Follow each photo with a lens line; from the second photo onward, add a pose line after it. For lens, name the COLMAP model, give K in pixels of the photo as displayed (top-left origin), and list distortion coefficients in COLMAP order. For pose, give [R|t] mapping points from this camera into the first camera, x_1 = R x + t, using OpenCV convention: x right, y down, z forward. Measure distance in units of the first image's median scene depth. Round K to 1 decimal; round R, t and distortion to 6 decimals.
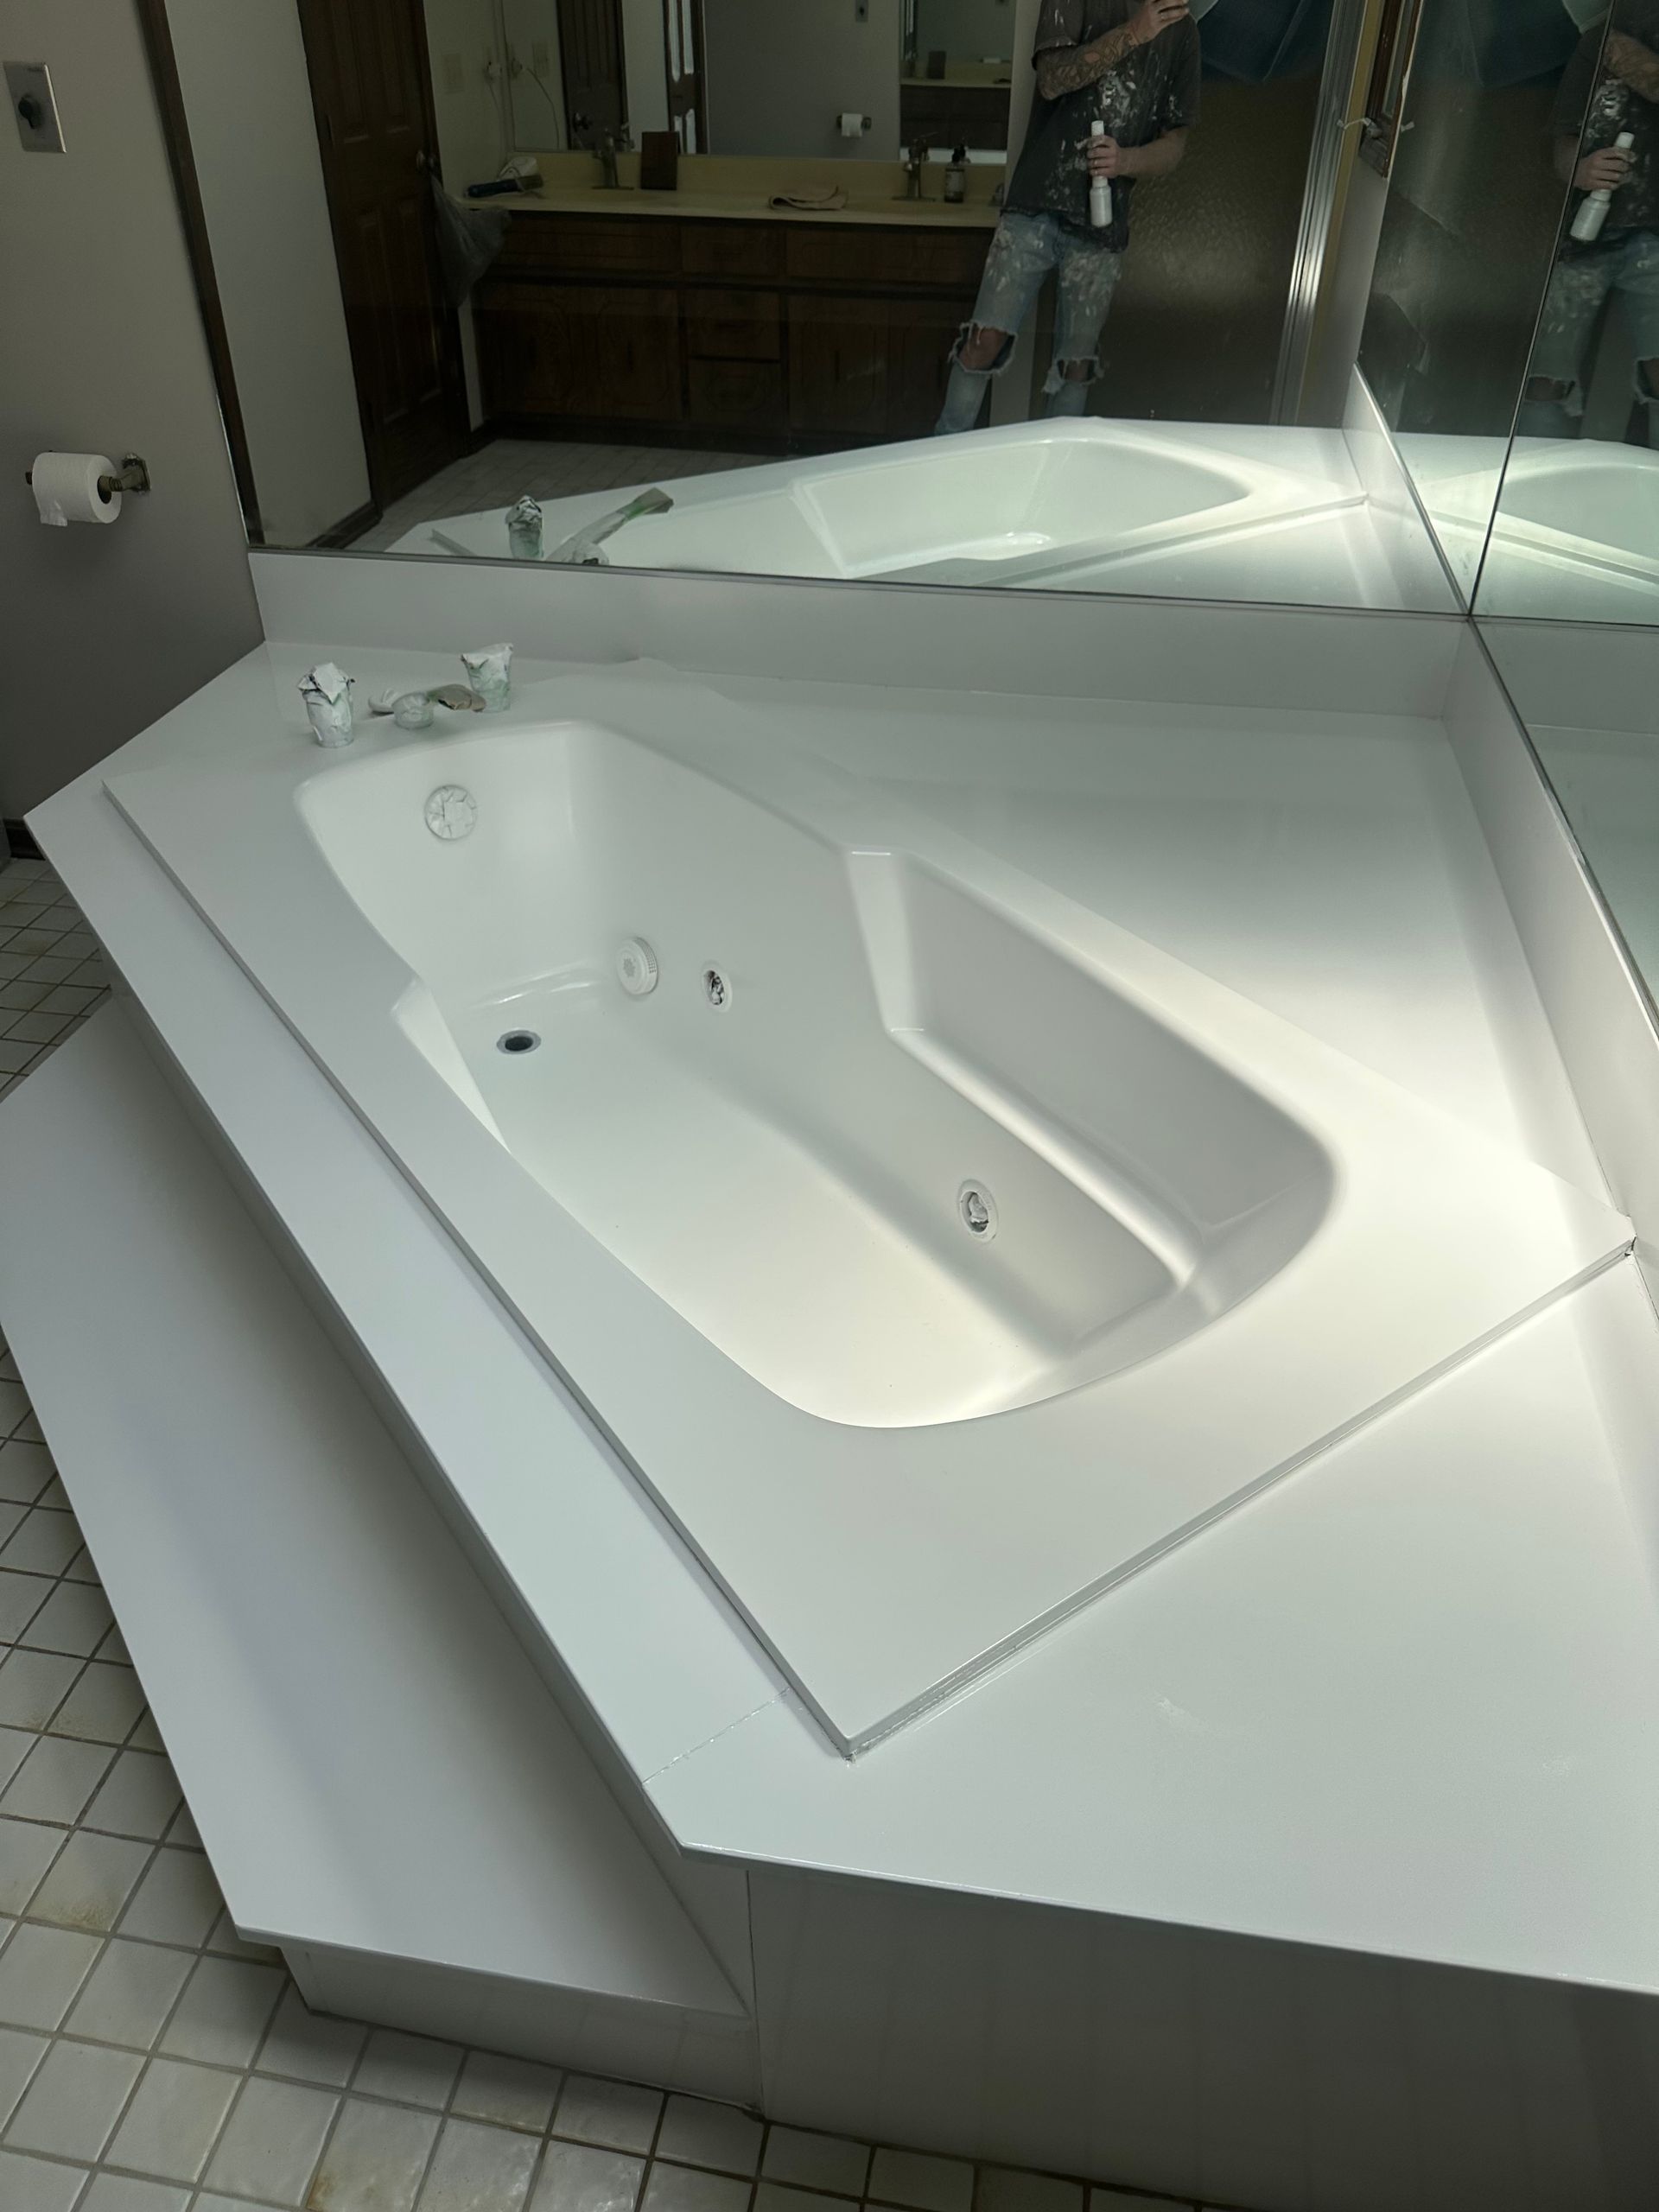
lens RADIAL K [[1567.4, 0, 830.6], [0, 1567.4, 1103.3], [0, 0, 1]] dist [-0.008817, -0.019199]
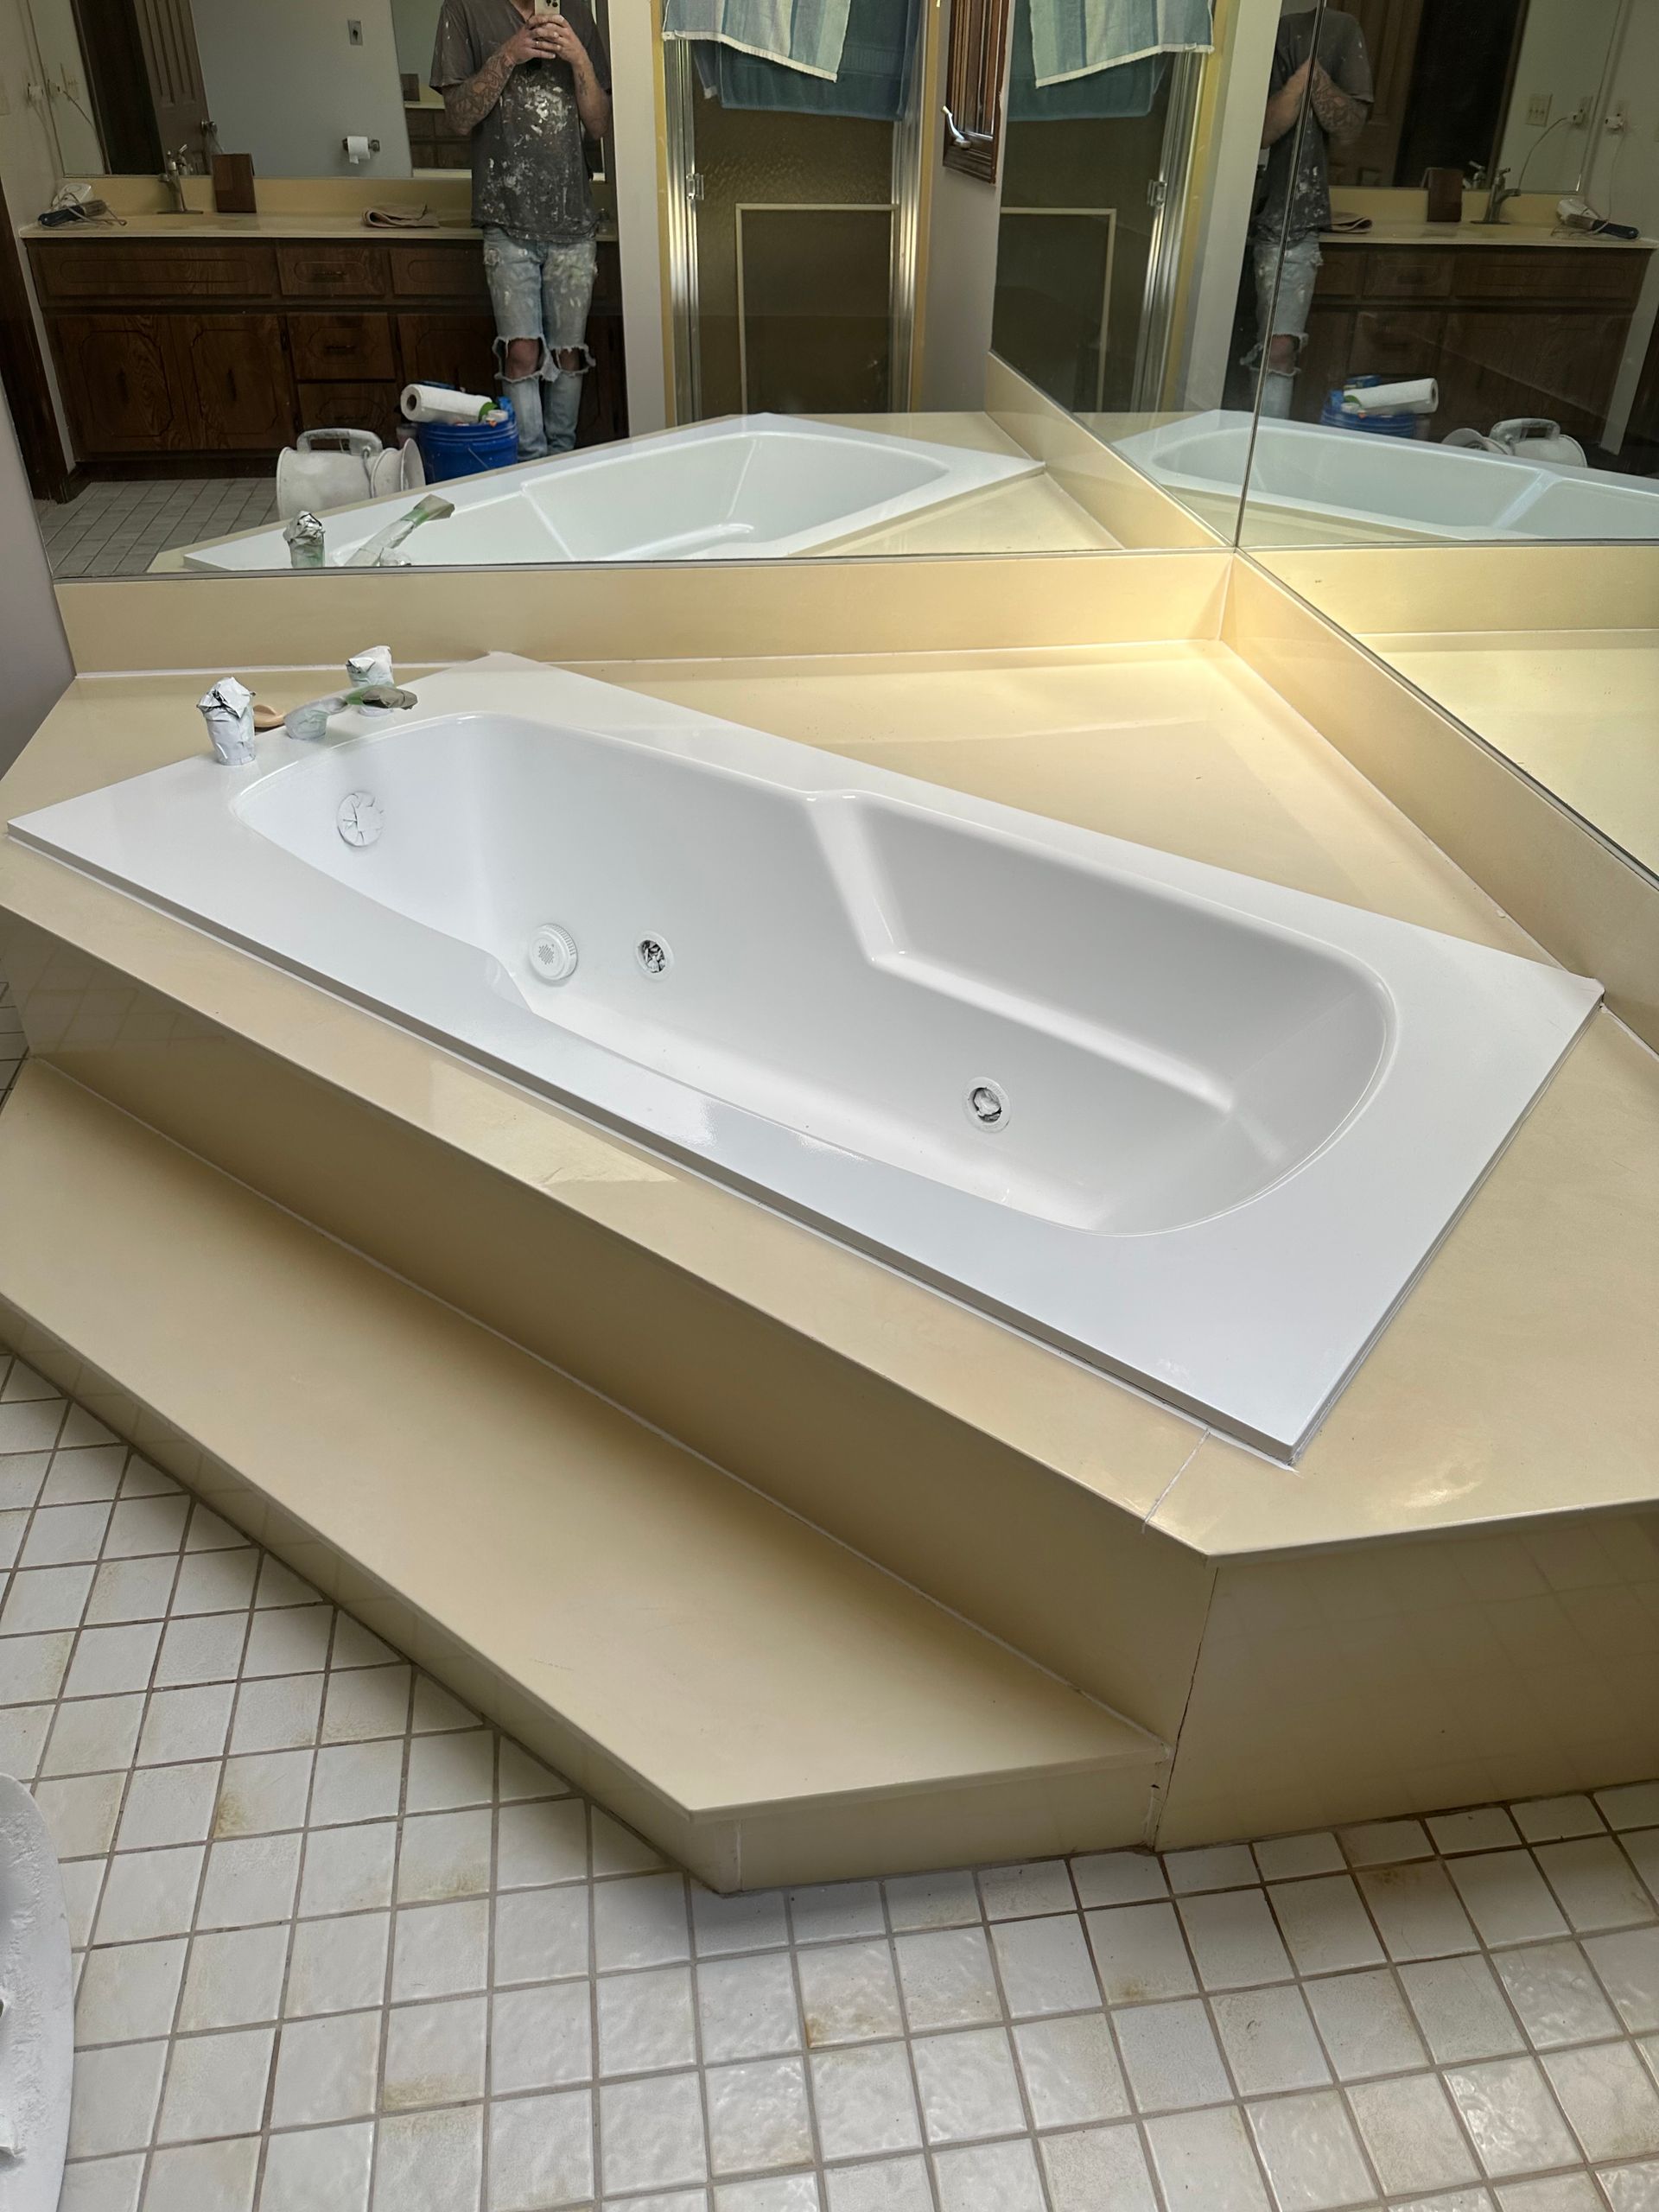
lens RADIAL K [[1567.4, 0, 834.9], [0, 1567.4, 1119.5], [0, 0, 1]] dist [-0.008817, -0.019199]
pose [[0.950333, -0.170536, 0.260355, -0.232682], [0.171722, 0.984974, 0.018364, 0.032443], [-0.259575, 0.027257, 0.965338, -0.026253]]
